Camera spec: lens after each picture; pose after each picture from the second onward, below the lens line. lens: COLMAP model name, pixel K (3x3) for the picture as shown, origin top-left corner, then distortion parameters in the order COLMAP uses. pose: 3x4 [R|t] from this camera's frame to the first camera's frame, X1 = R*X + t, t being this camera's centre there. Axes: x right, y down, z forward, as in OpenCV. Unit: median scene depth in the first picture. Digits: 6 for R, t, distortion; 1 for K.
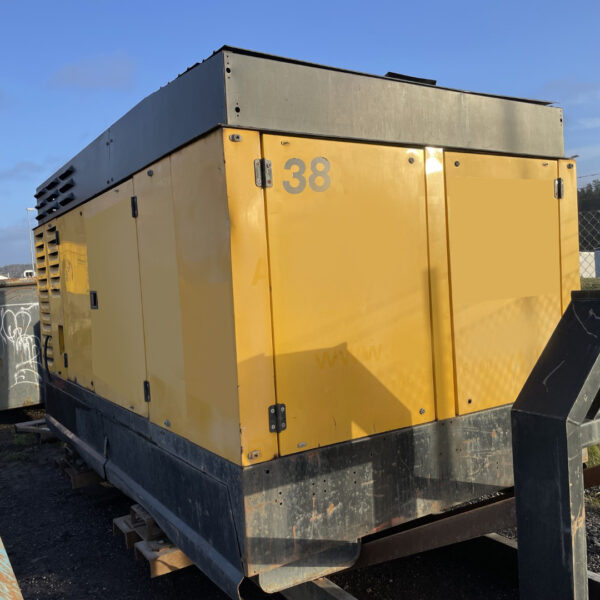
lens RADIAL K [[594.8, 0, 300.0], [0, 594.8, 300.0], [0, 0, 1]] dist [0.127916, -0.014327]
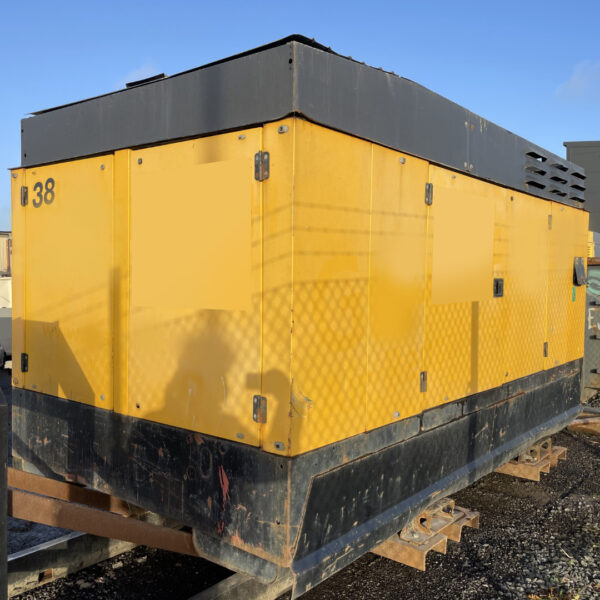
lens RADIAL K [[594.8, 0, 300.0], [0, 594.8, 300.0], [0, 0, 1]] dist [0.127916, -0.014327]
pose [[0.303193, 0.100288, -0.947637, 1.418133], [-0.064637, 0.994321, 0.084549, -0.113756], [0.950735, 0.035618, 0.307953, 1.055916]]
